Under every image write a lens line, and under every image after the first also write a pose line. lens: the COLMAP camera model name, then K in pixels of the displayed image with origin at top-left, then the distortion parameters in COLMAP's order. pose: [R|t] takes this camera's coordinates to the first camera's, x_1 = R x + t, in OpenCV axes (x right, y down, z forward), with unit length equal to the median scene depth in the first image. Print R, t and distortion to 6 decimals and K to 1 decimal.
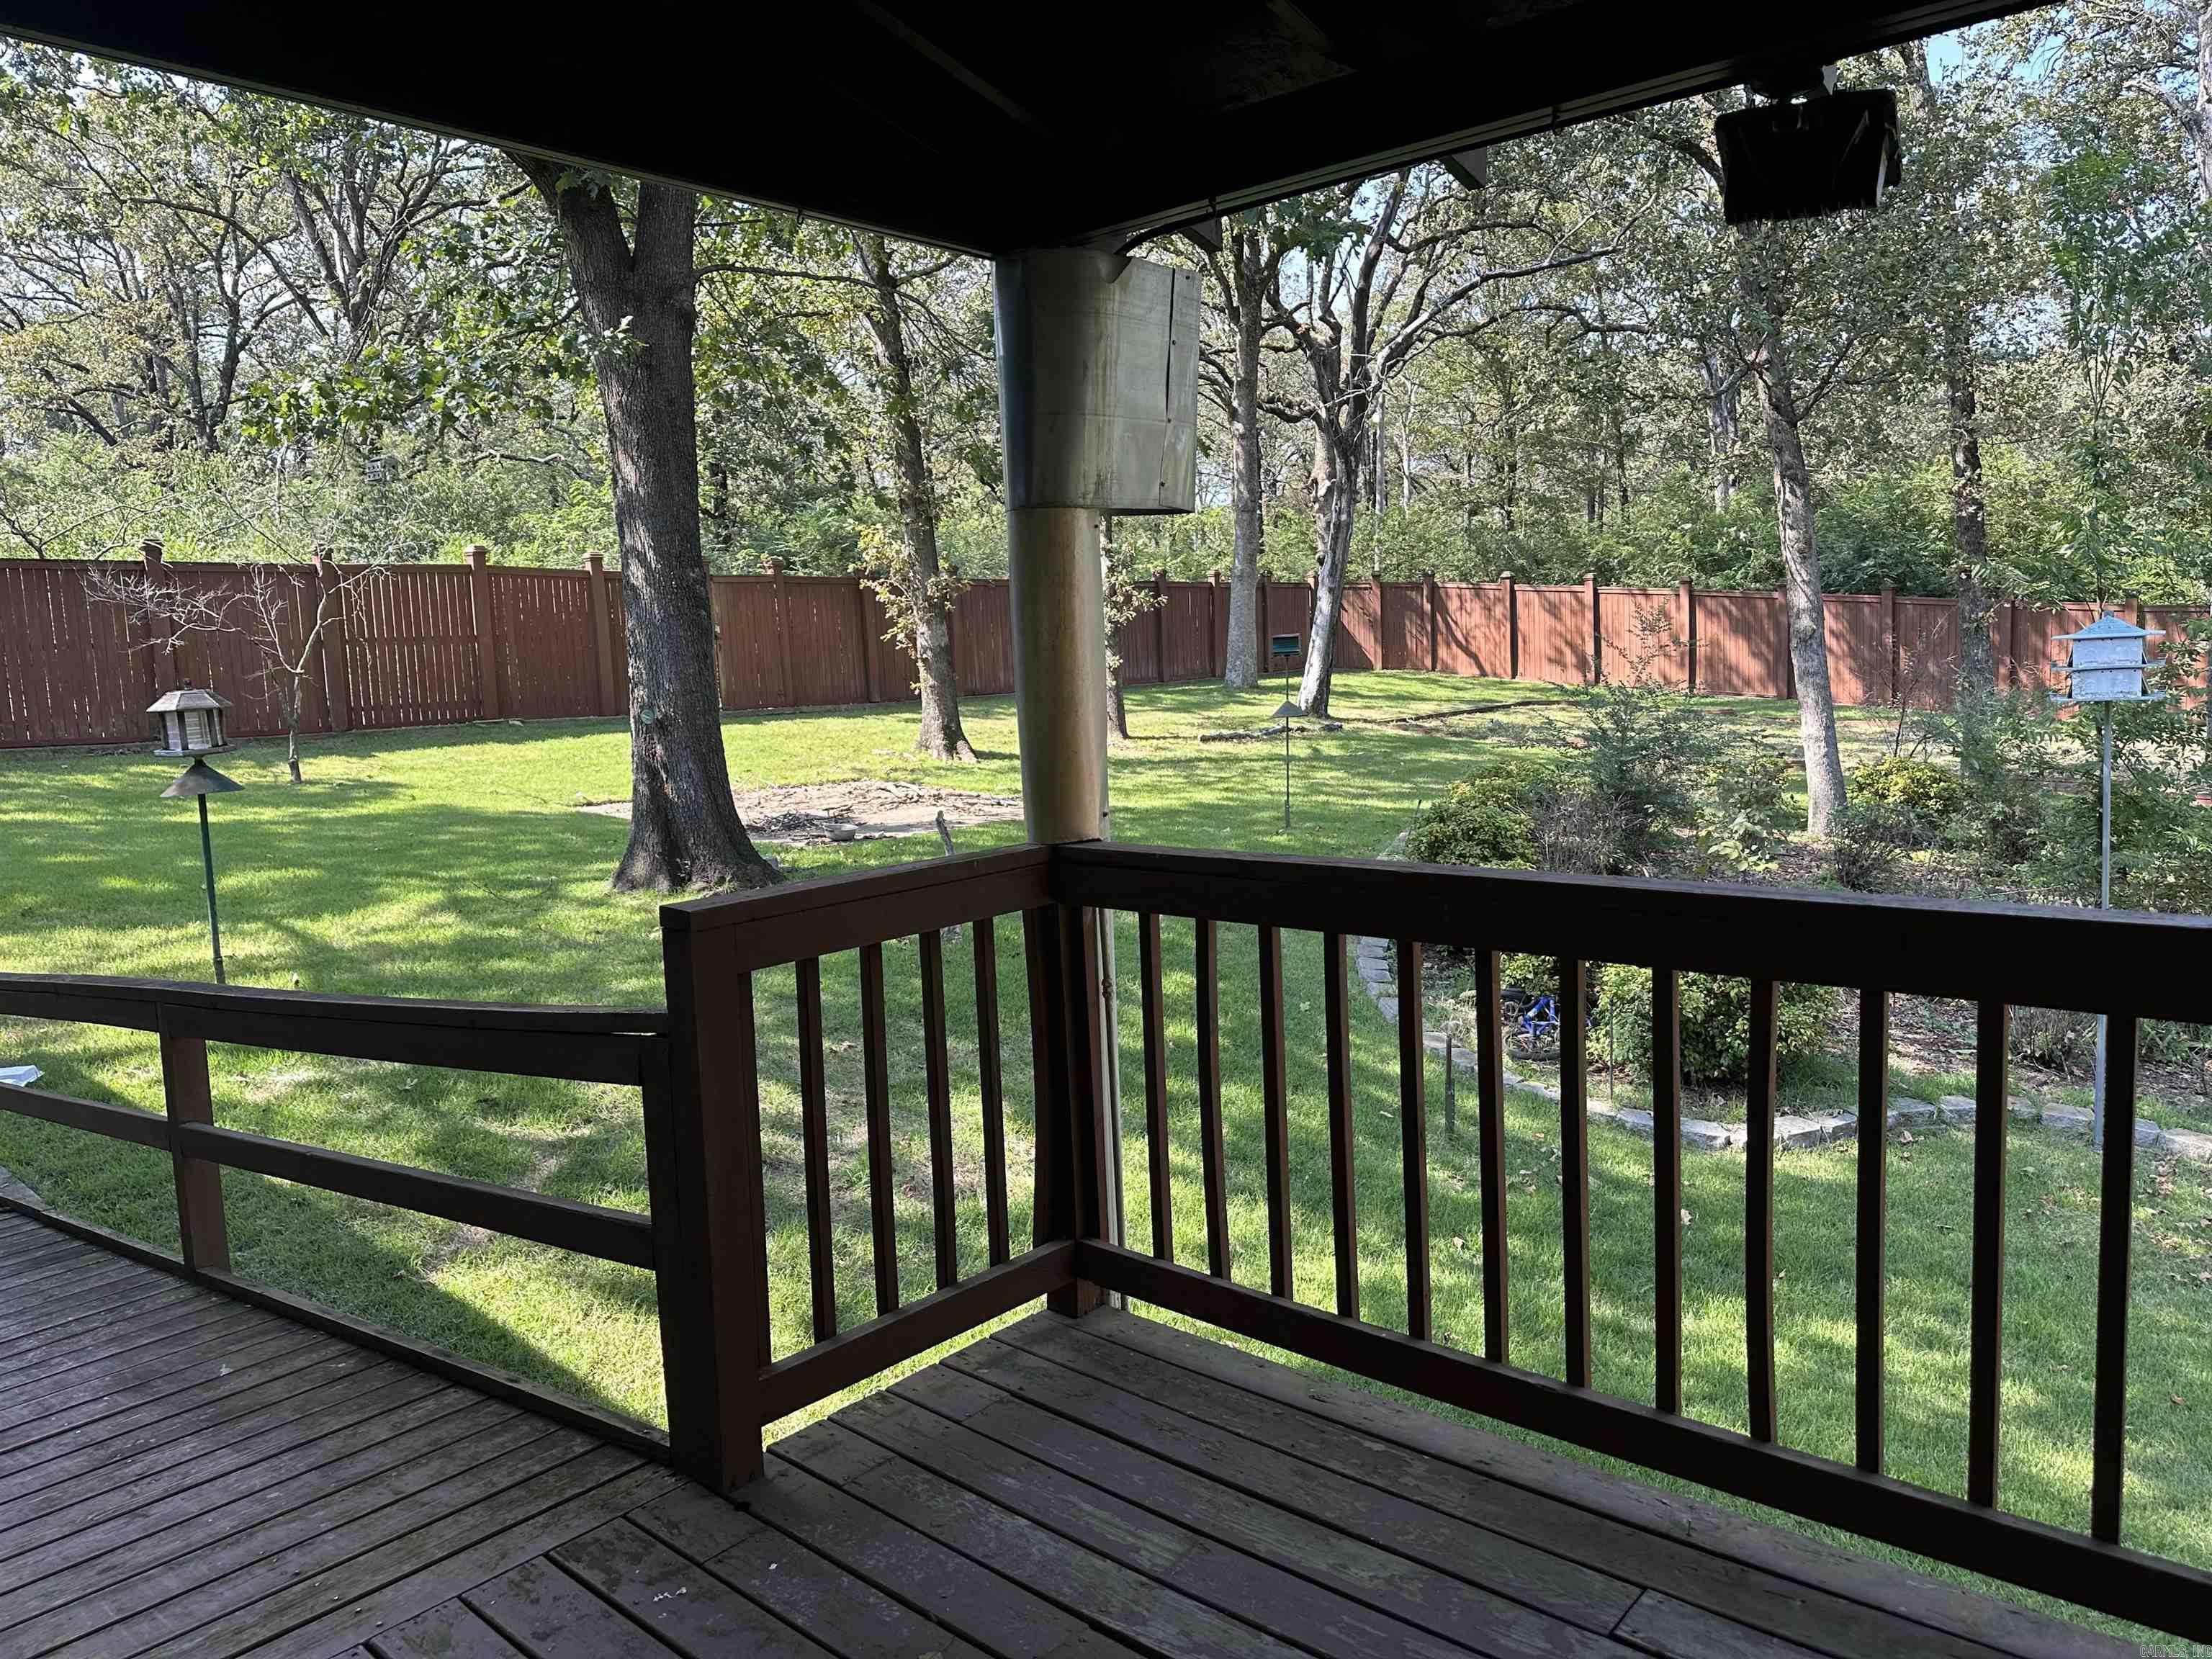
lens RADIAL K [[1585.4, 0, 1106.0], [0, 1585.4, 829.5], [0, 0, 1]] dist [0.246260, -0.502649]
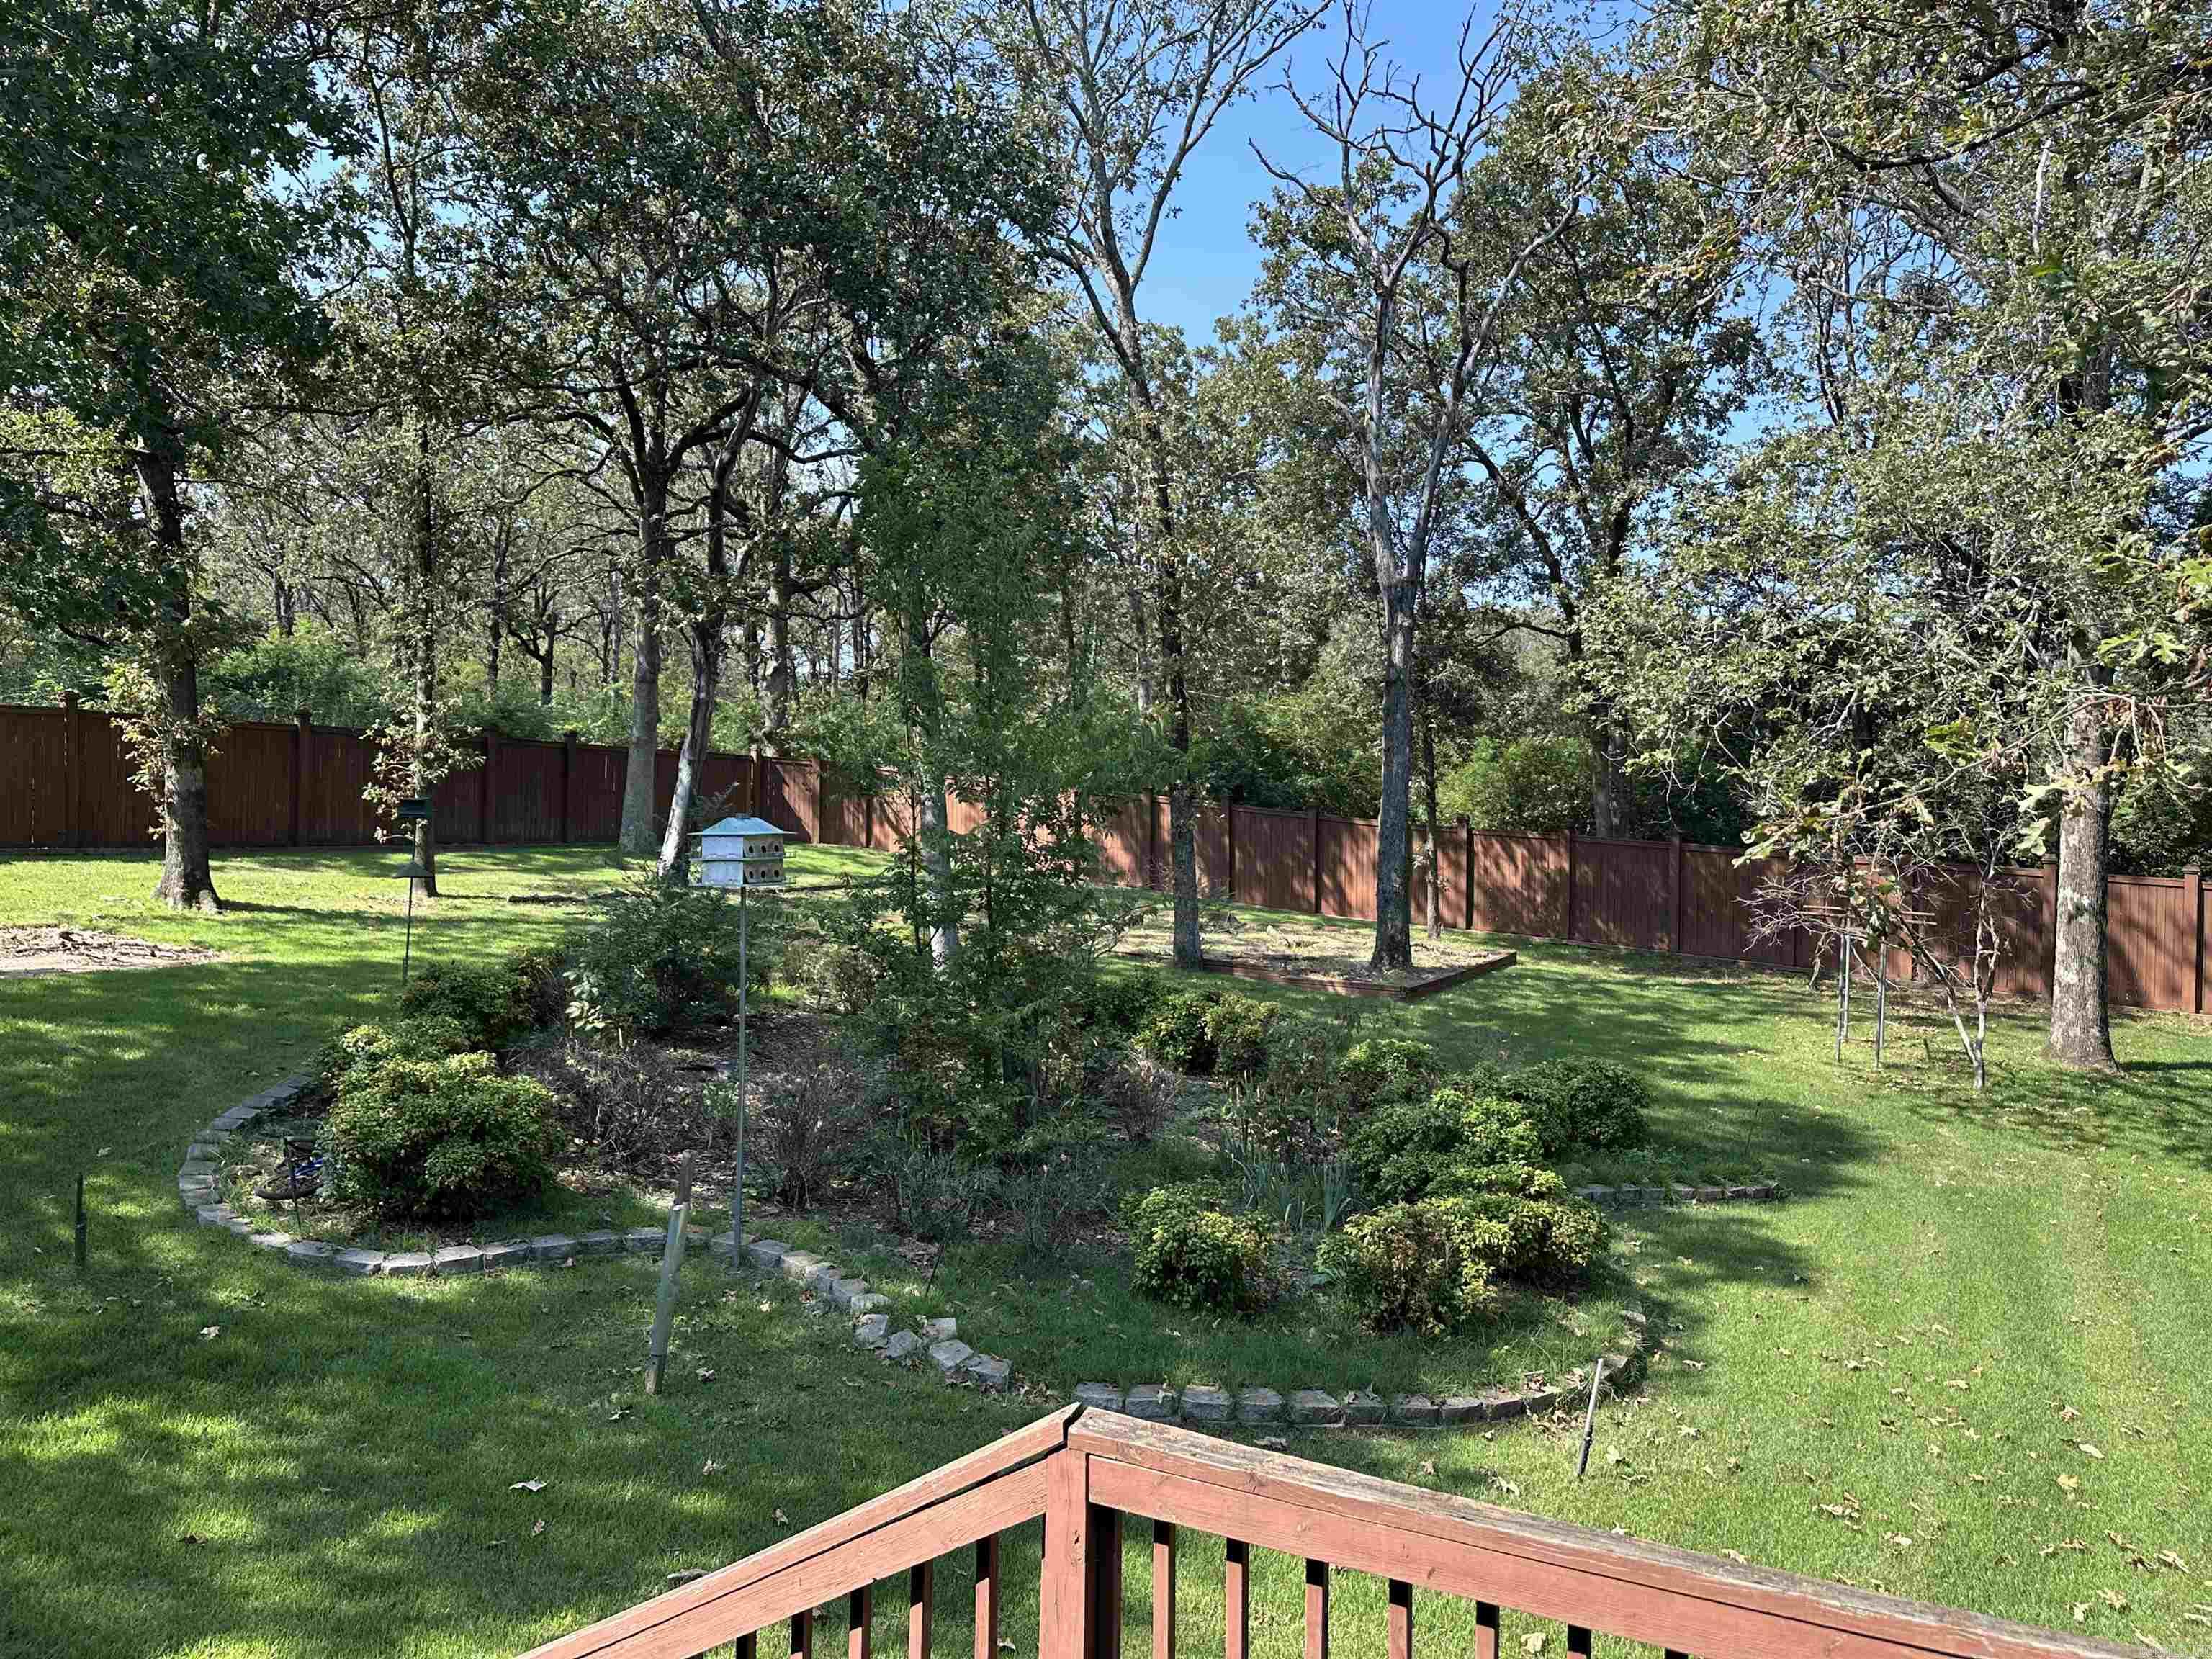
lens RADIAL K [[1574.5, 0, 1106.0], [0, 1574.5, 829.5], [0, 0, 1]] dist [0.079395, -0.107059]
pose [[0.971462, 0.054825, 0.230774, 0.118942], [-0.029740, 0.993397, -0.110808, -0.000889], [-0.235325, 0.100783, 0.966677, -0.033970]]
